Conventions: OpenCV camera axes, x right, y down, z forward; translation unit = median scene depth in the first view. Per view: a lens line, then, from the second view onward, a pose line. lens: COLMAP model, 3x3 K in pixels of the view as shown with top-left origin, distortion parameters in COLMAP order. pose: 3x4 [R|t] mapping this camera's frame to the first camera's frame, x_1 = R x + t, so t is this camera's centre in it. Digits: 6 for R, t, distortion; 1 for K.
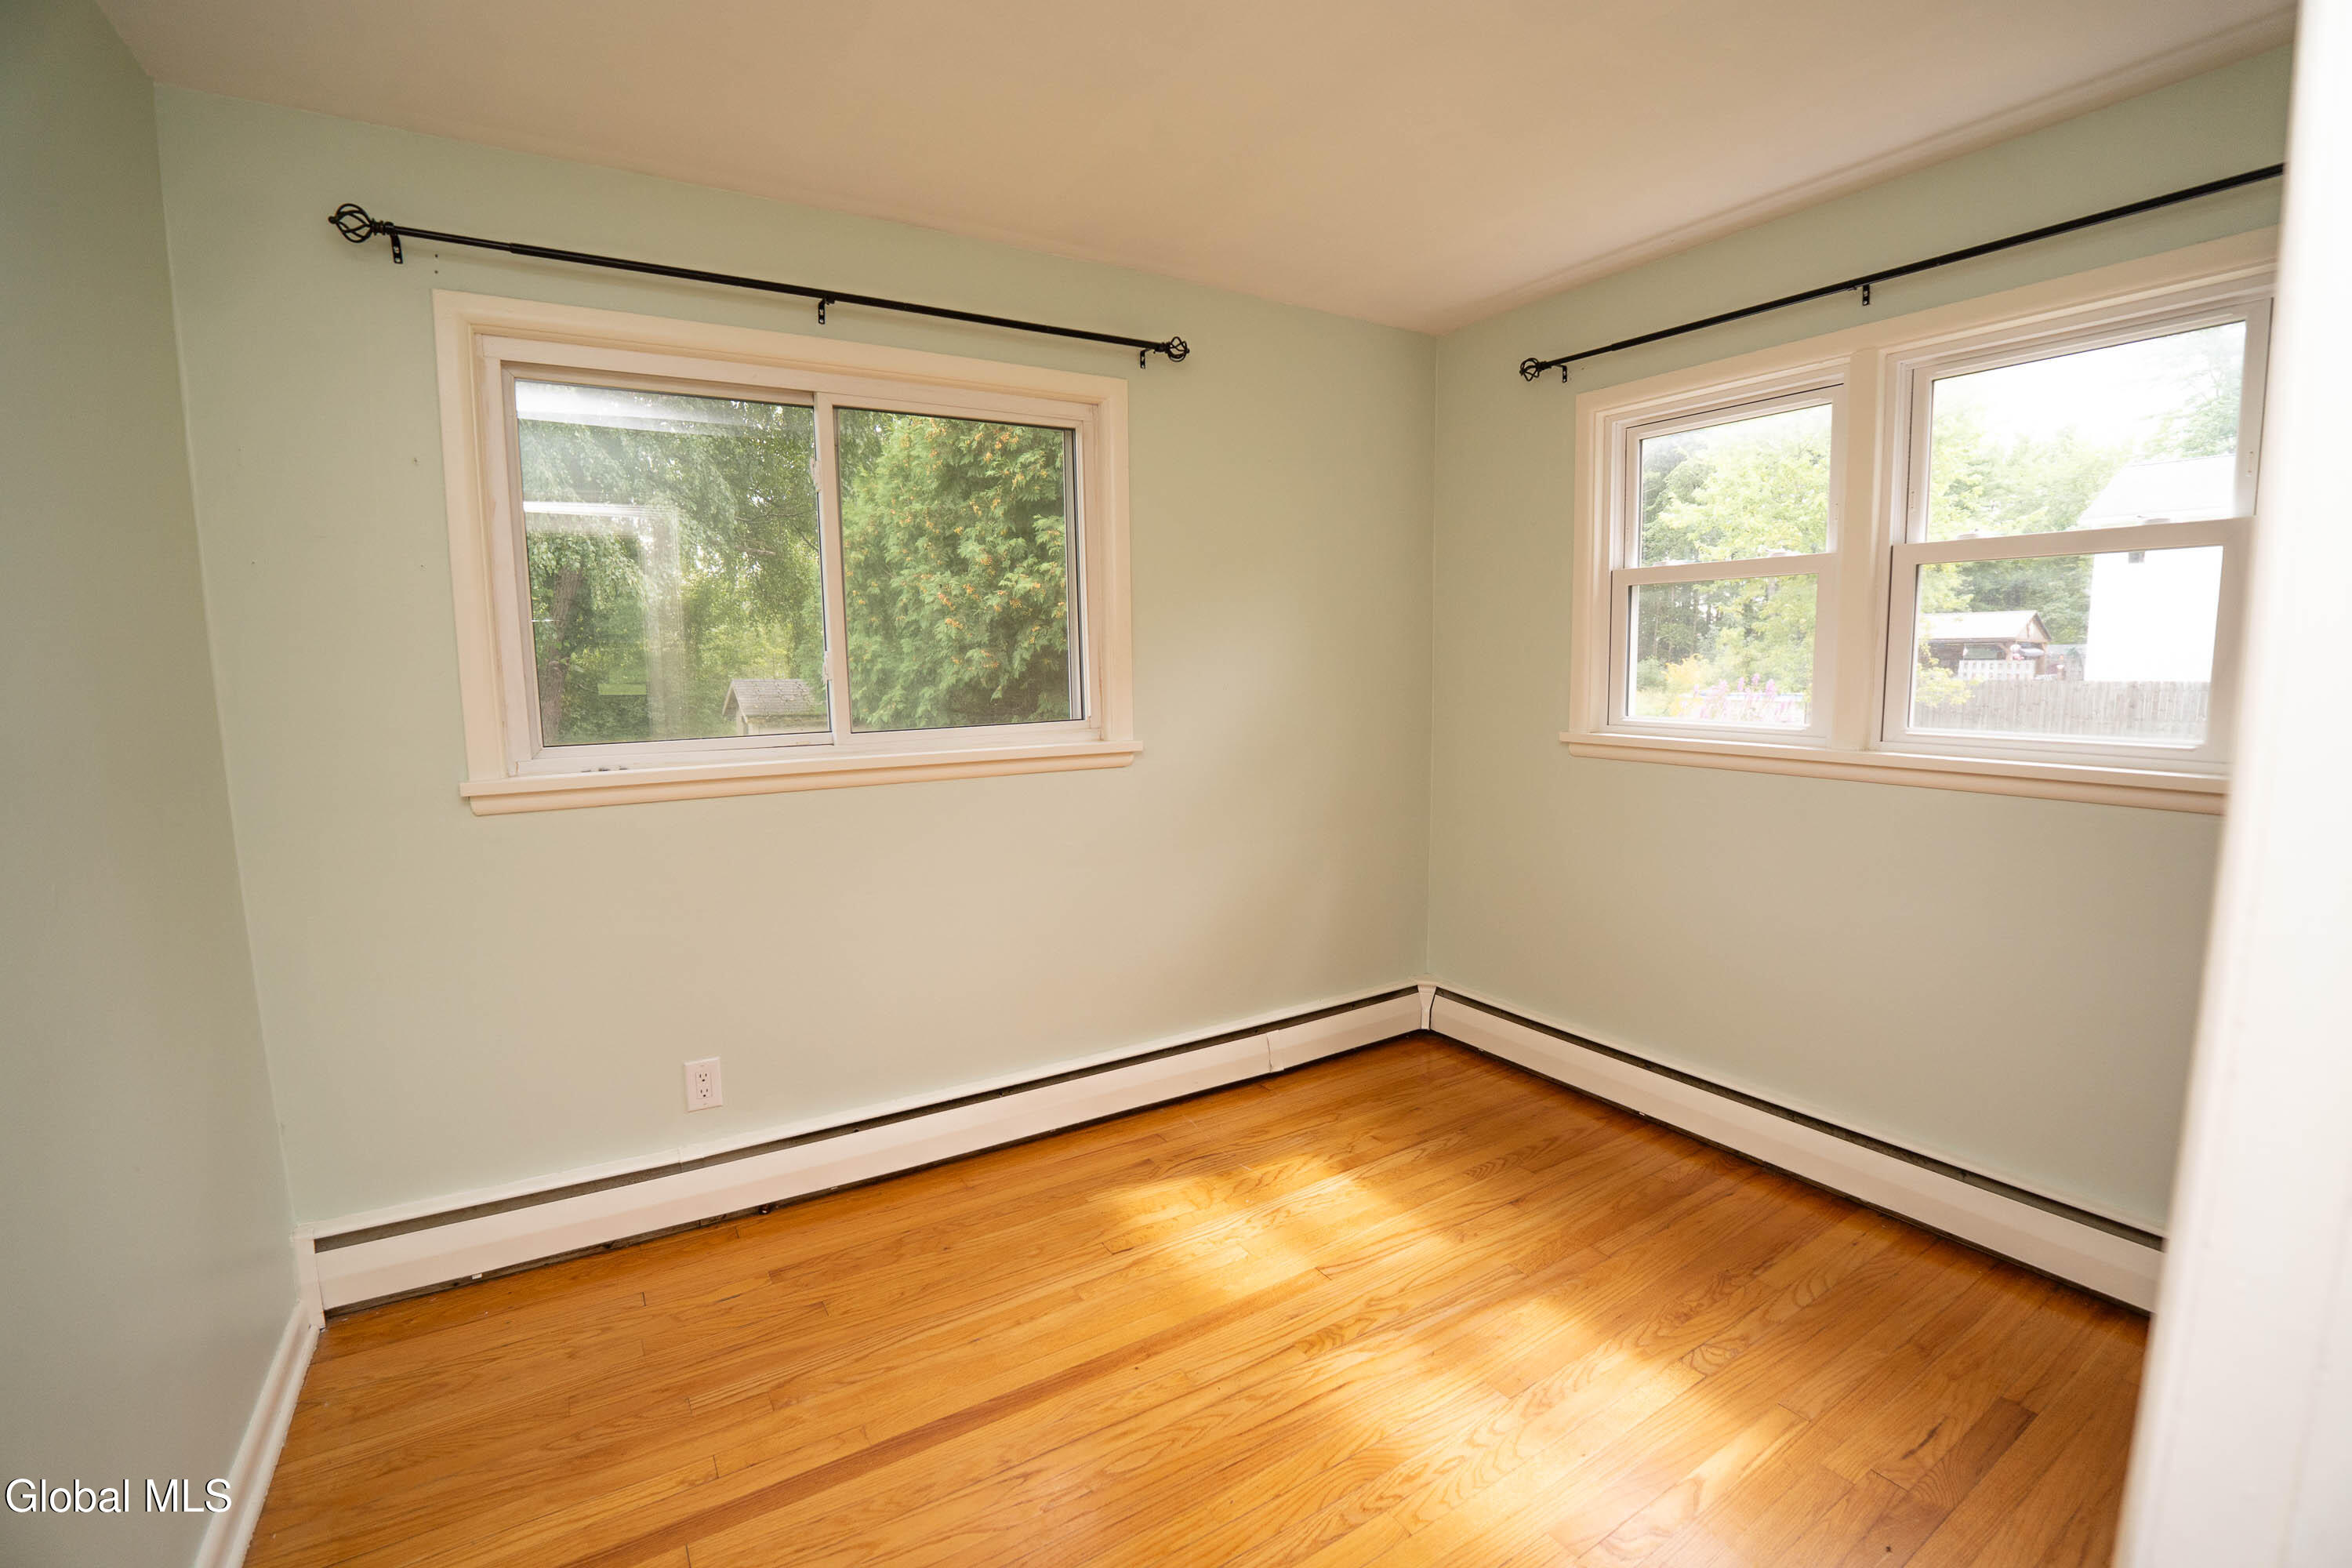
lens RADIAL K [[1041.8, 0, 1177.9], [0, 1041.8, 815.2], [0, 0, 1]] dist [-0.039289, 0.009552]
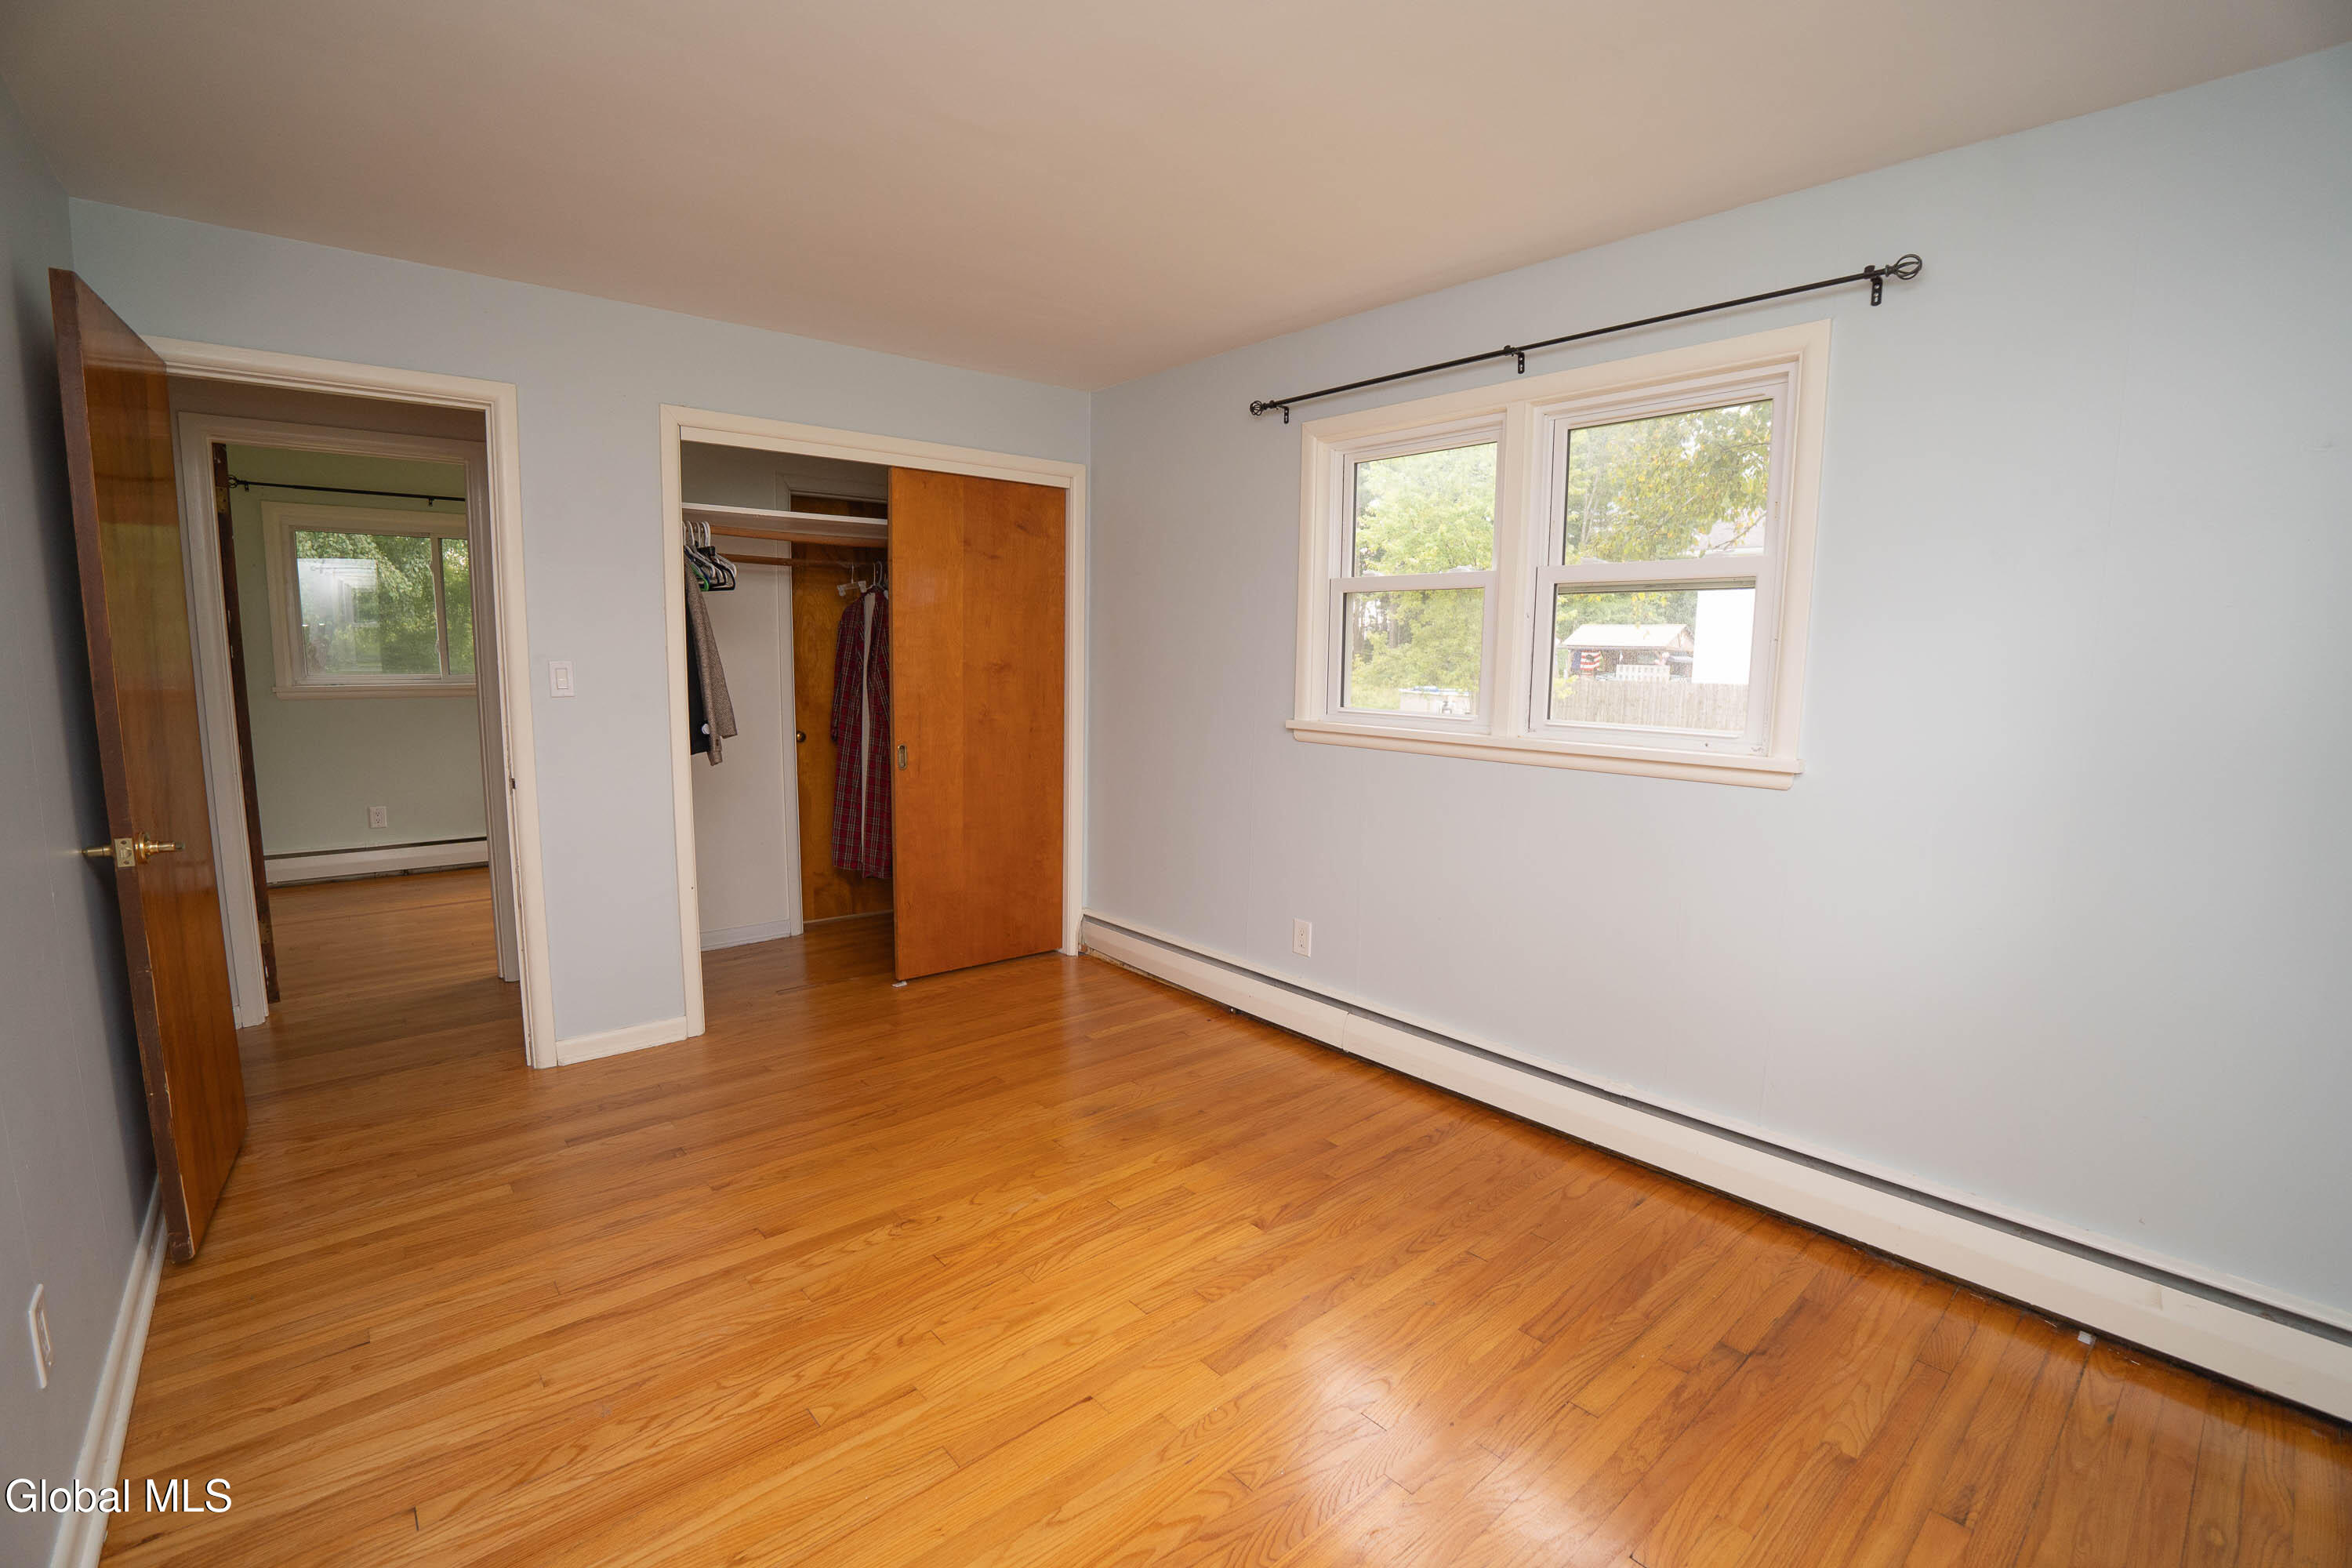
lens RADIAL K [[1065.8, 0, 1176.0], [0, 1065.8, 784.0], [0, 0, 1]] dist [-0.041599, 0.011150]
pose [[0.991916, 0.002361, 0.126876, 0.104329], [0.001451, 0.999550, -0.029945, 0.024493], [-0.126889, 0.029887, 0.991467, -0.158197]]
